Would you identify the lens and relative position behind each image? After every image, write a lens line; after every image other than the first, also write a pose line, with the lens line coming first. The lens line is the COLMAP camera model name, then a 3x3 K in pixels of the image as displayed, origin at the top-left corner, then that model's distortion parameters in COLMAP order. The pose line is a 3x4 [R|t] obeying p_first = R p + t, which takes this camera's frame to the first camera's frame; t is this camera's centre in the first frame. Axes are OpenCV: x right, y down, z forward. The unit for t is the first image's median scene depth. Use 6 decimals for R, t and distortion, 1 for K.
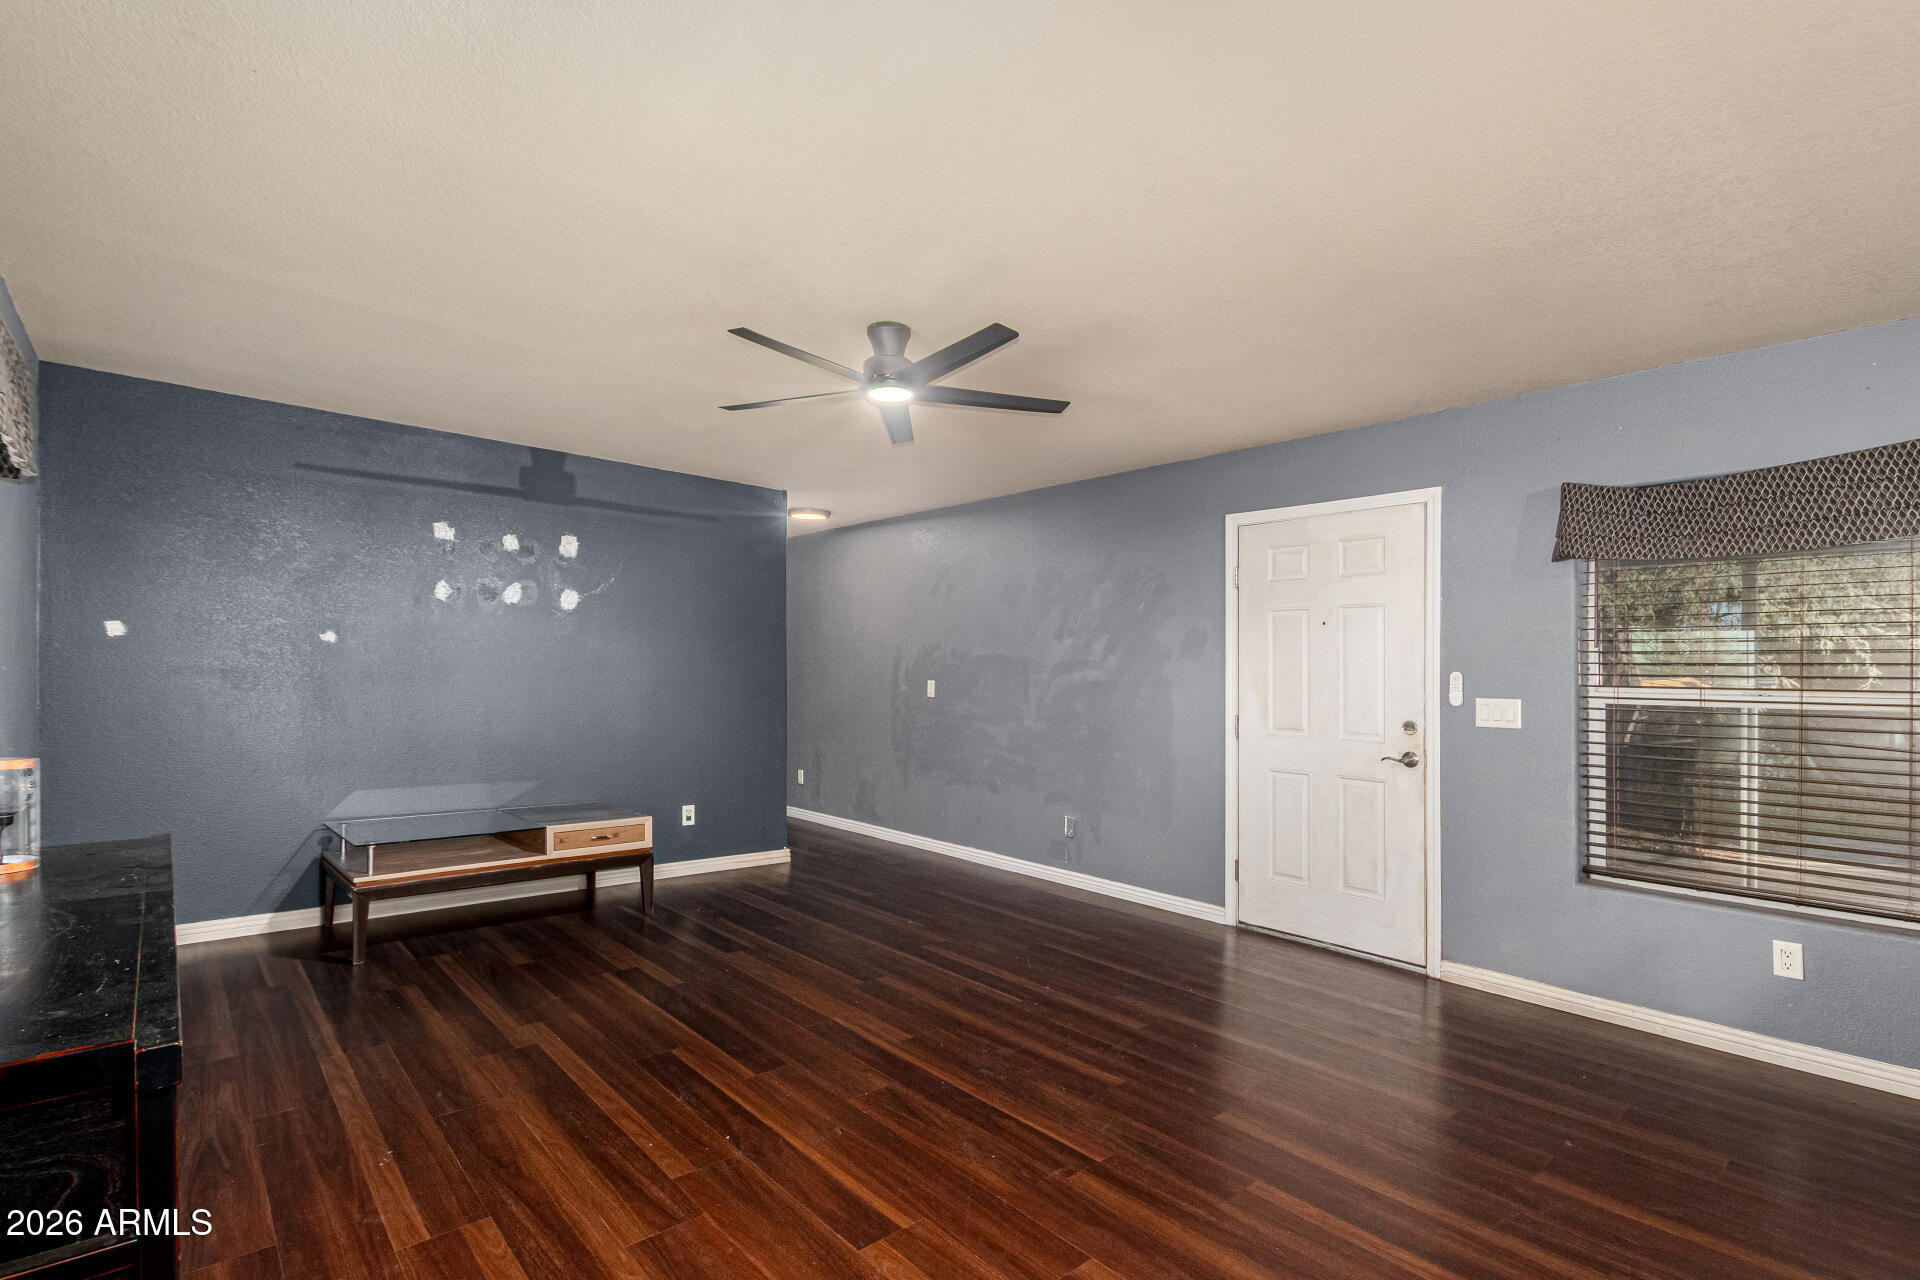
lens RADIAL K [[897.9, 0, 963.7], [0, 897.9, 673.0], [0, 0, 1]] dist [0.010267, -0.000321]
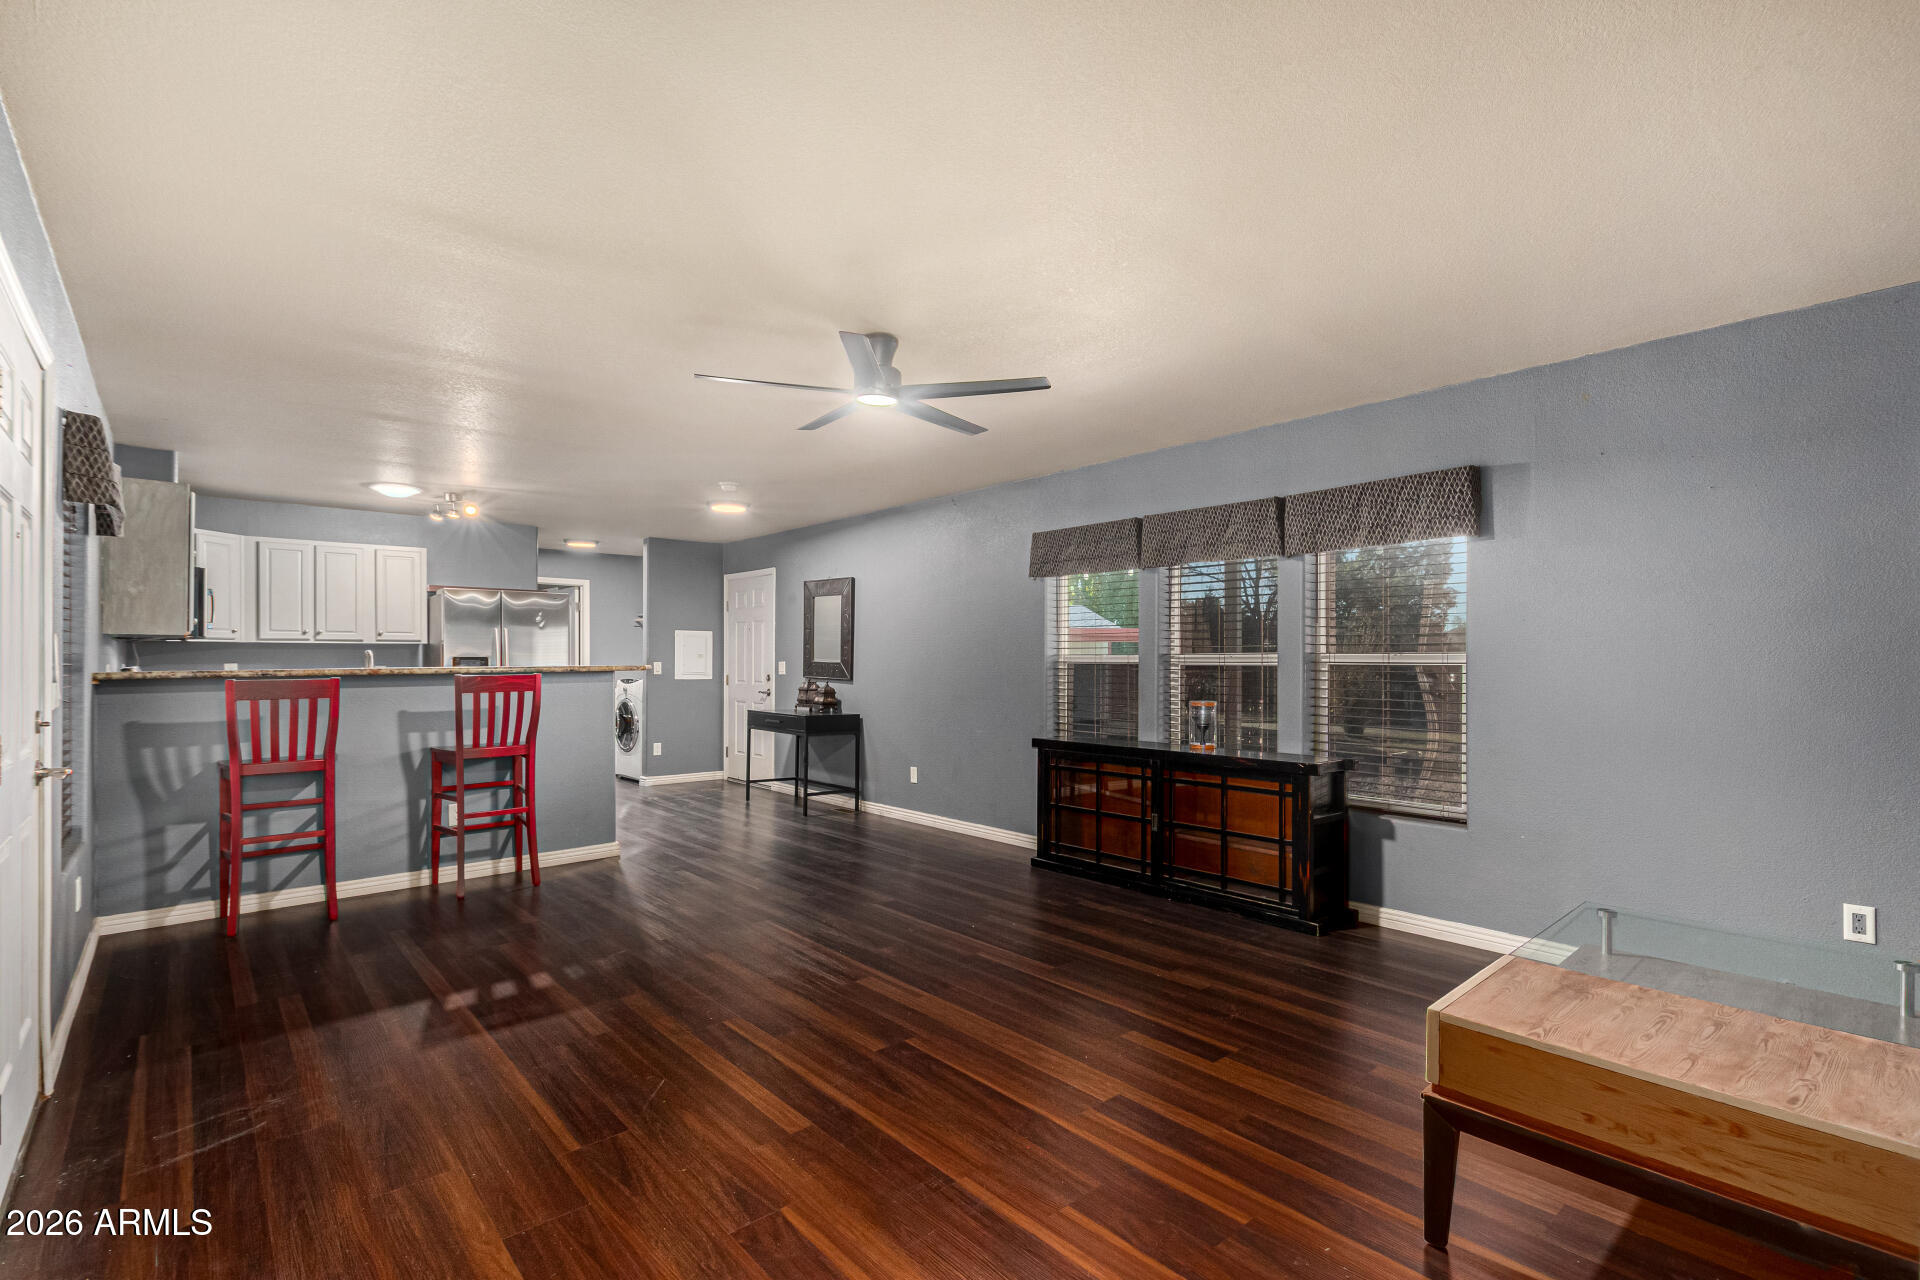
lens RADIAL K [[897.9, 0, 963.7], [0, 897.9, 673.0], [0, 0, 1]] dist [0.010267, -0.000321]
pose [[-0.999627, -0.023064, 0.014642, -0.158312], [-0.022900, 0.999675, 0.011229, 0.004926], [-0.014896, 0.010890, -0.999830, 1.687112]]
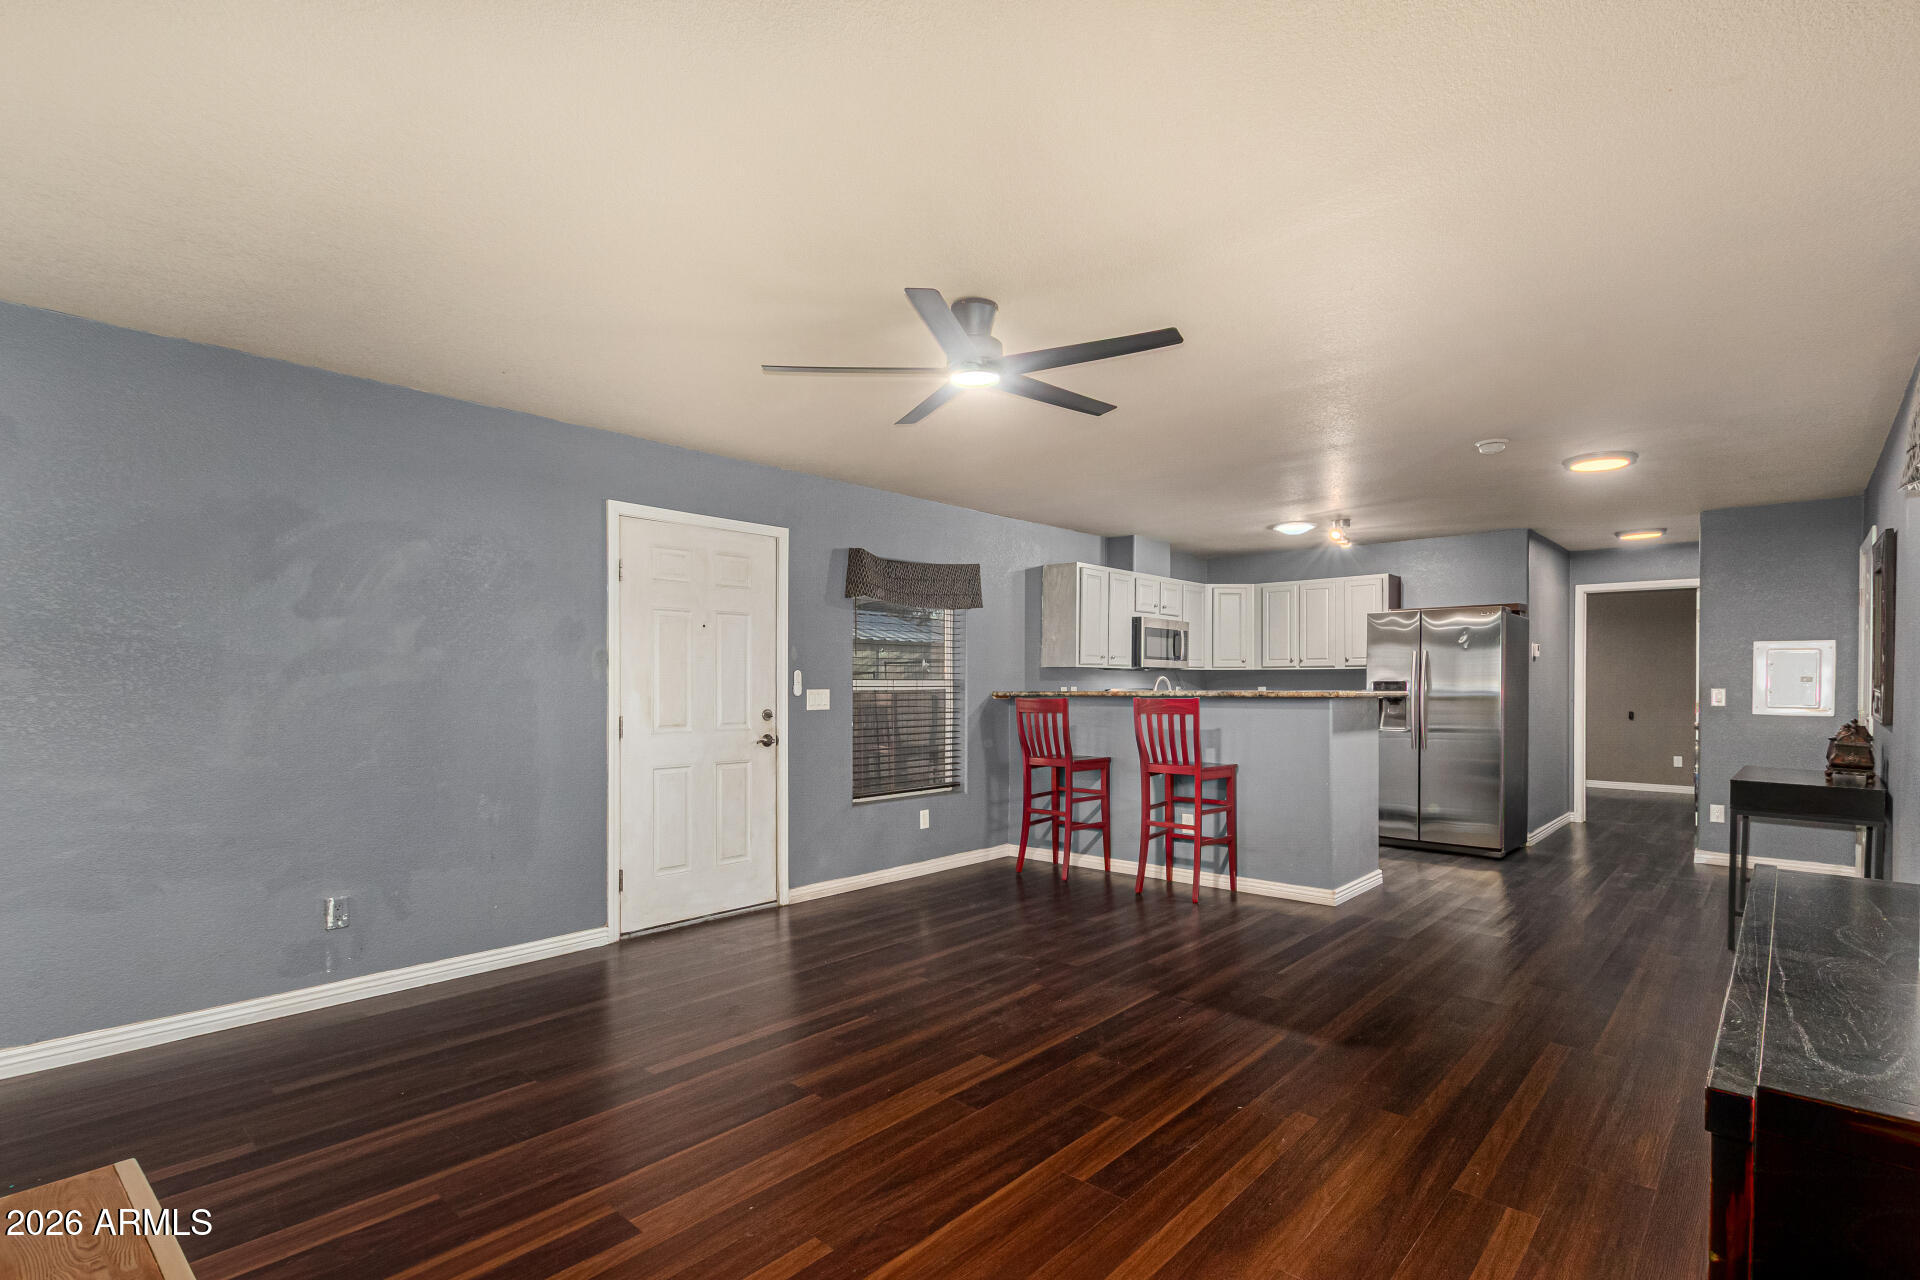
lens RADIAL K [[897.9, 0, 963.7], [0, 897.9, 673.0], [0, 0, 1]] dist [0.010267, -0.000321]
pose [[-0.098809, -0.012509, 0.995028, -0.811979], [-0.007780, 0.999900, 0.011798, -0.015354], [-0.995076, -0.006576, -0.098896, 0.893801]]
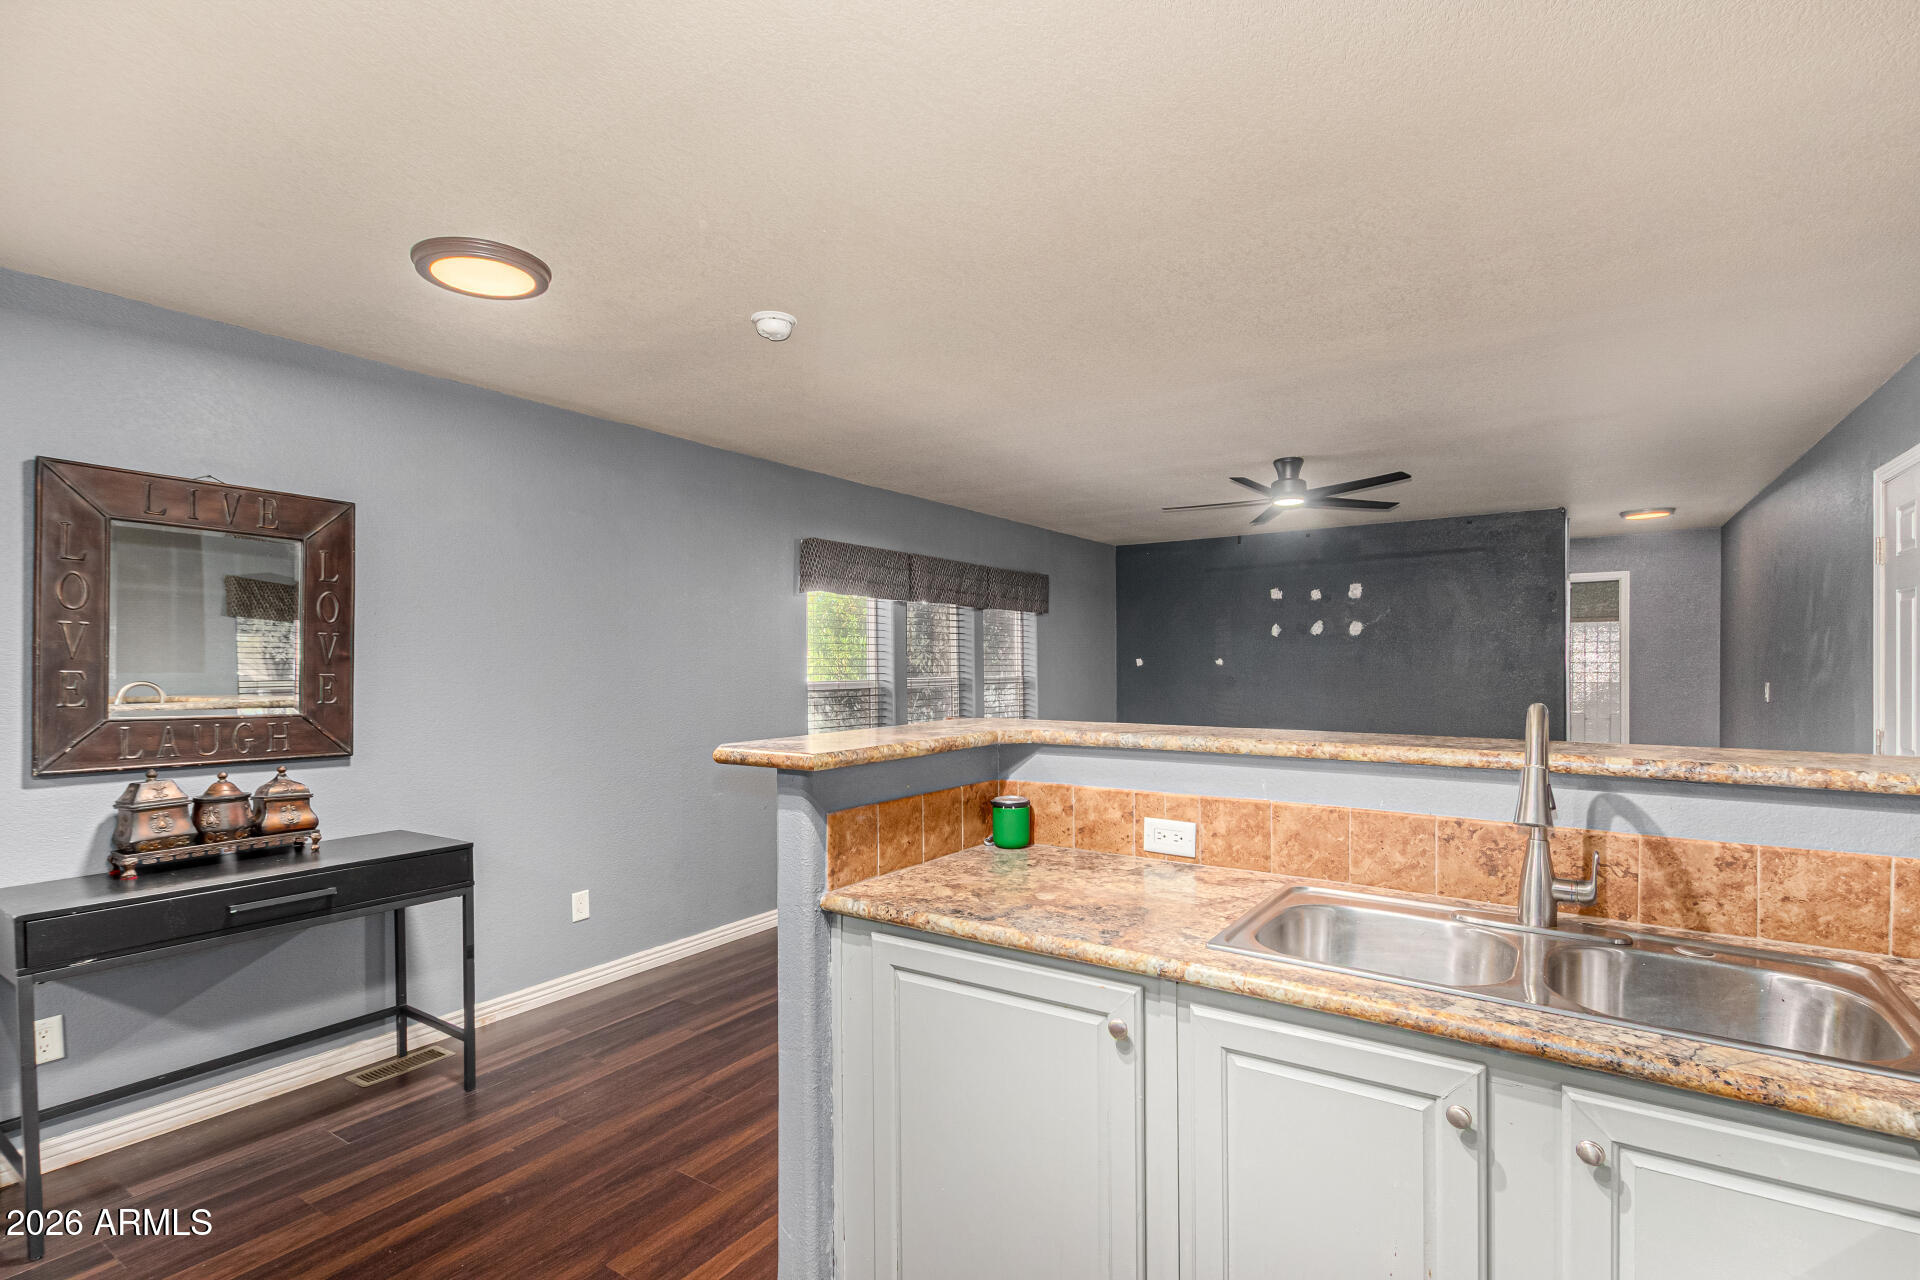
lens RADIAL K [[897.9, 0, 963.7], [0, 897.9, 673.0], [0, 0, 1]] dist [0.010267, -0.000321]
pose [[0.248022, -0.014119, -0.968652, 1.031461], [0.016346, 0.999812, -0.010388, -0.008349], [0.968617, -0.013257, 0.248206, 0.061229]]
